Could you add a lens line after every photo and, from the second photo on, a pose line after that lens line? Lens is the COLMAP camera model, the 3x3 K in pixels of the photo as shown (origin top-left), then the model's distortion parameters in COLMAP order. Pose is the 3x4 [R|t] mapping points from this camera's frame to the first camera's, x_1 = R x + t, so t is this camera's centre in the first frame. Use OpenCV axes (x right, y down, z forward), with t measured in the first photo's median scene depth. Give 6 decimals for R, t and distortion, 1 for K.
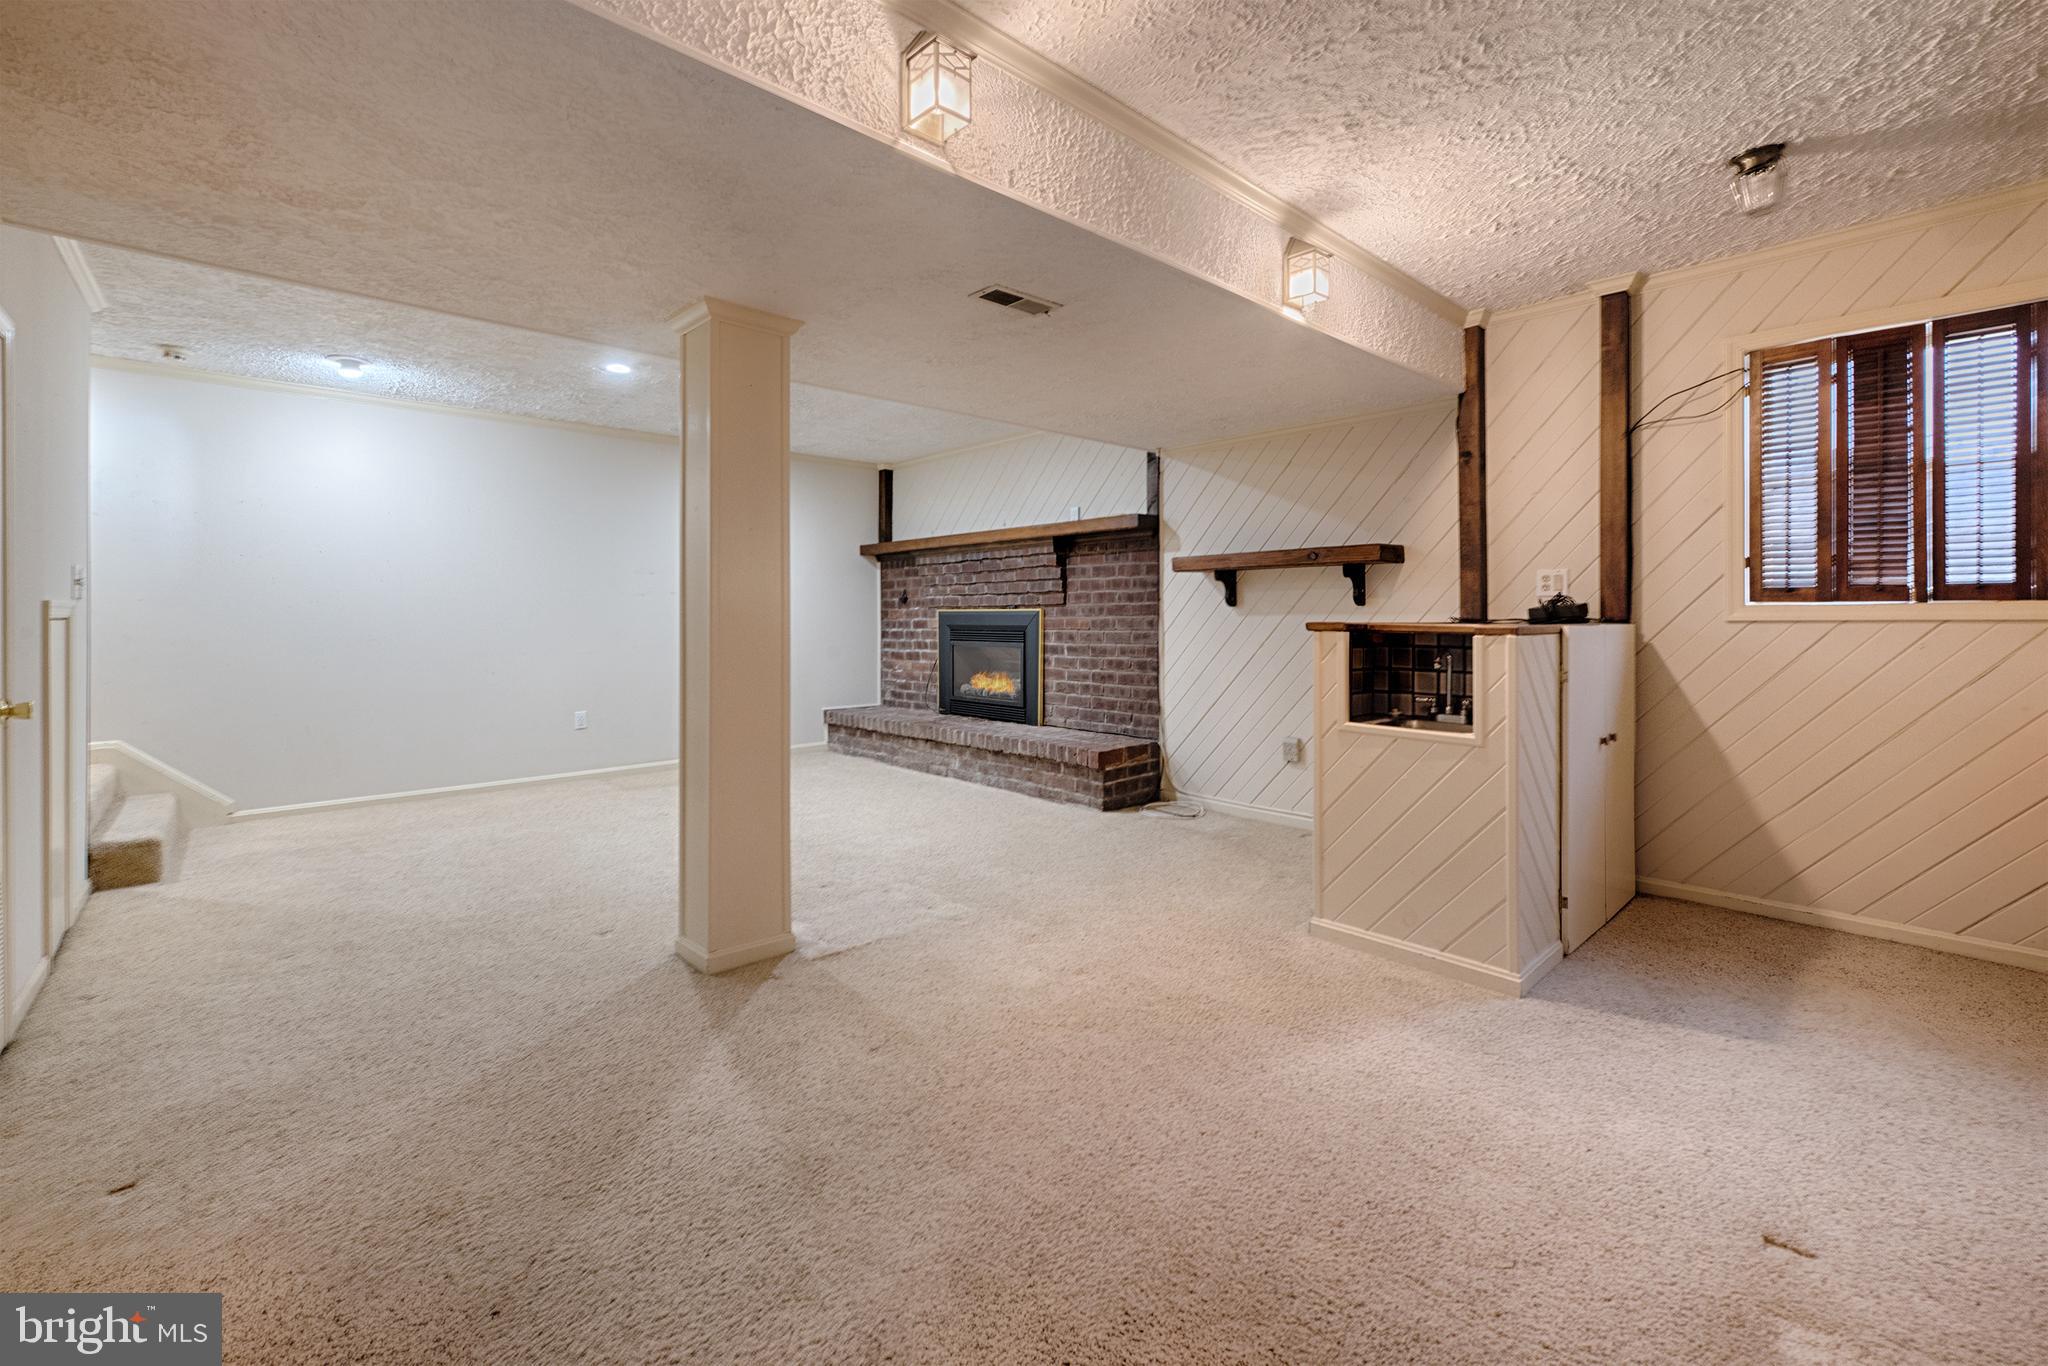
lens RADIAL K [[848.8, 0, 1023.6], [0, 848.8, 629.7], [0, 0, 1]] dist [0.009188, -0.000466]
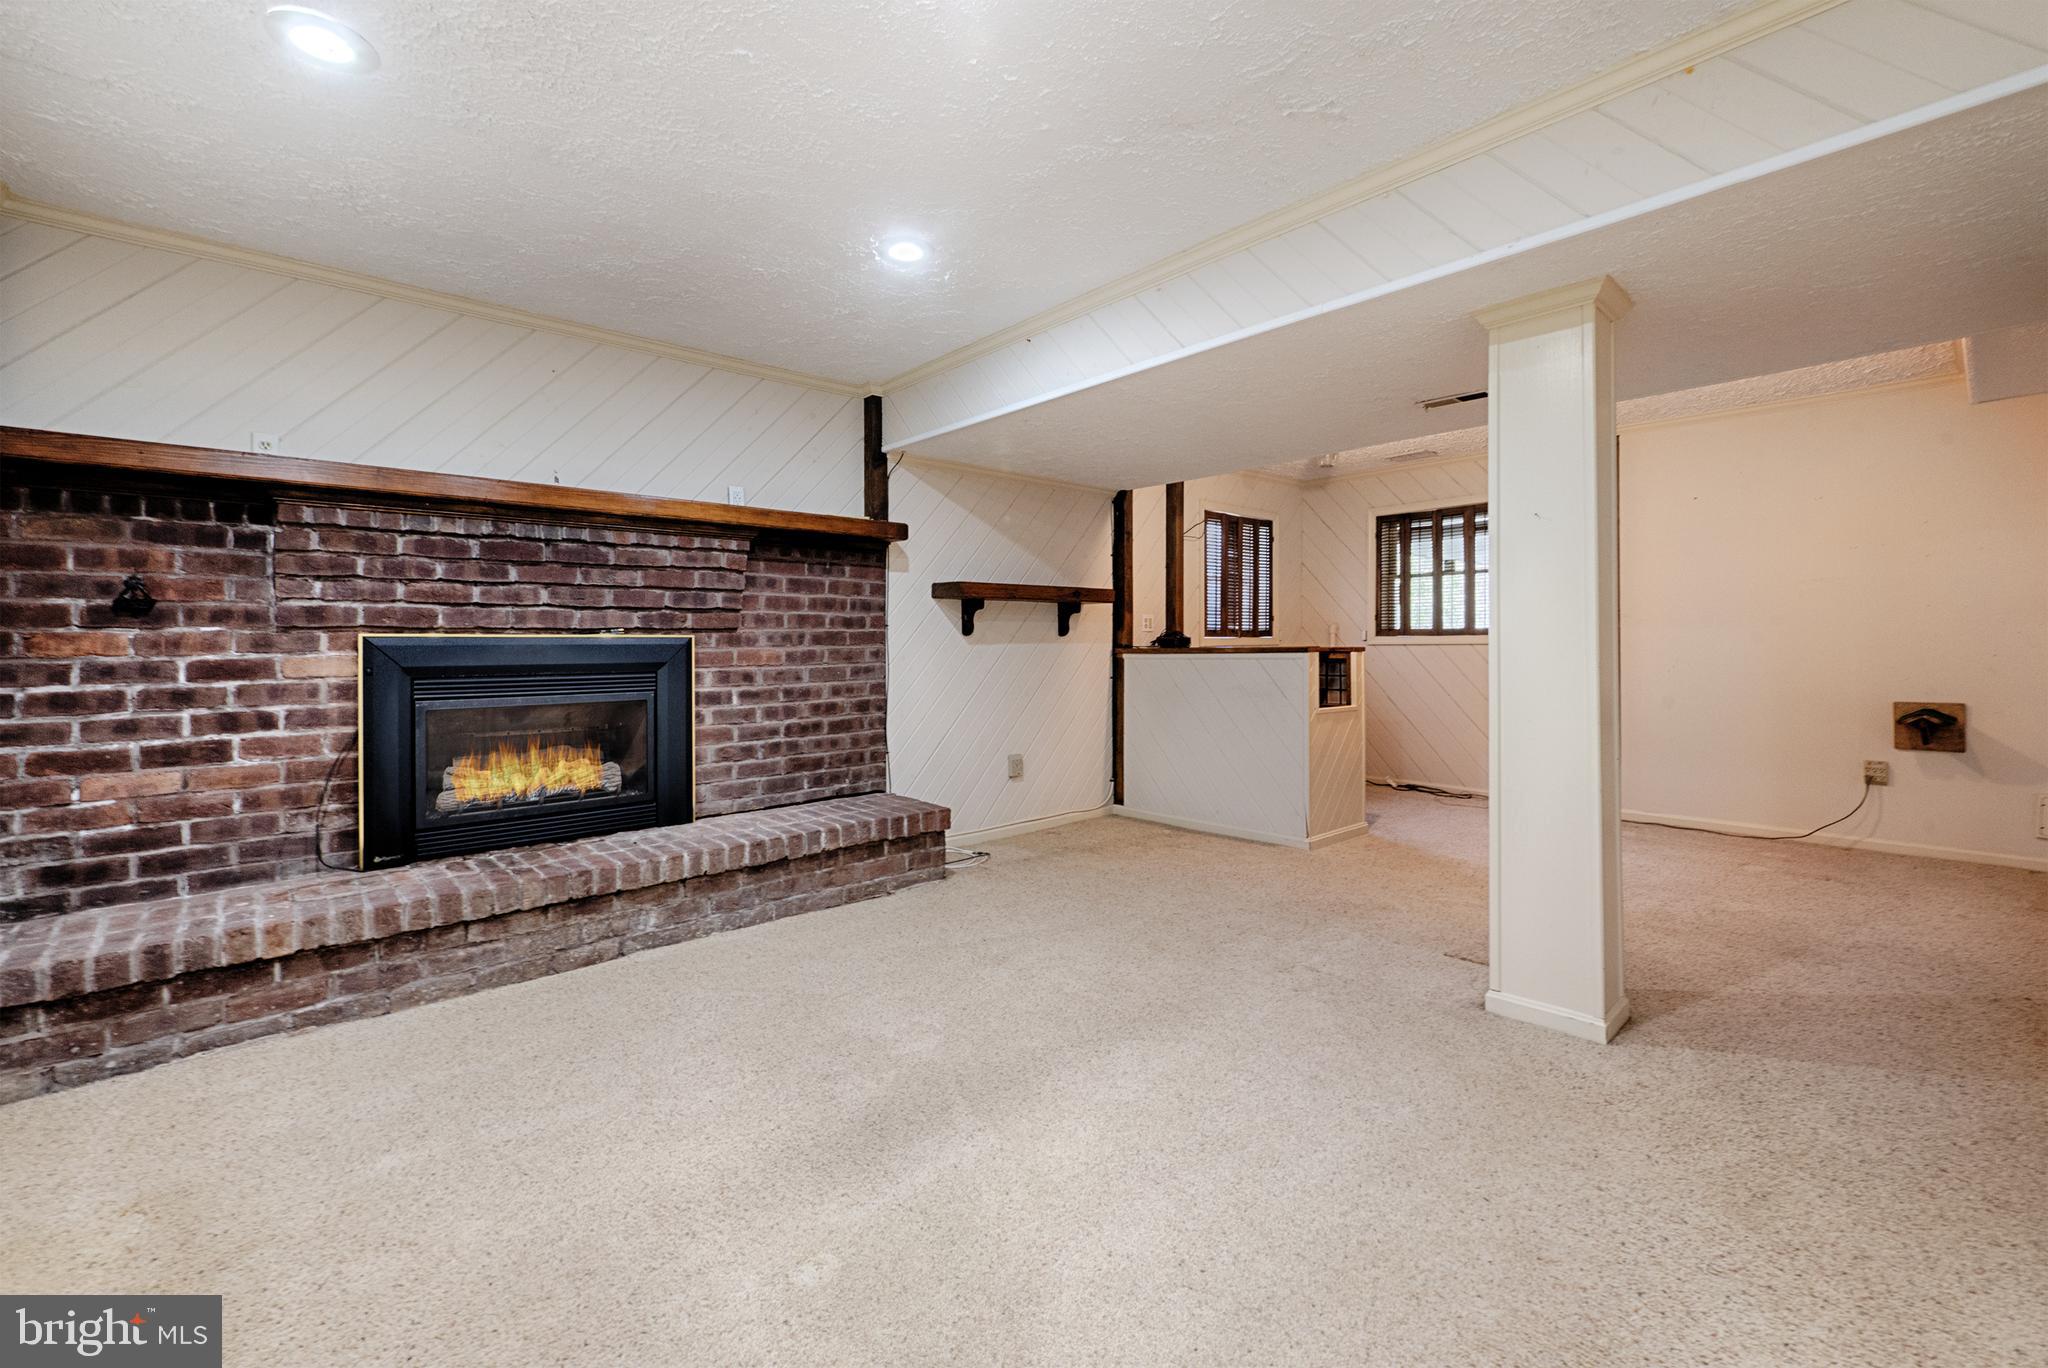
lens RADIAL K [[848.8, 0, 1023.6], [0, 848.8, 630.7], [0, 0, 1]] dist [0.009188, -0.000466]
pose [[0.031123, 0.017696, 0.999359, -0.640011], [0.022567, 0.999576, -0.018403, -0.011189], [-0.999261, 0.023125, 0.030710, 0.775525]]
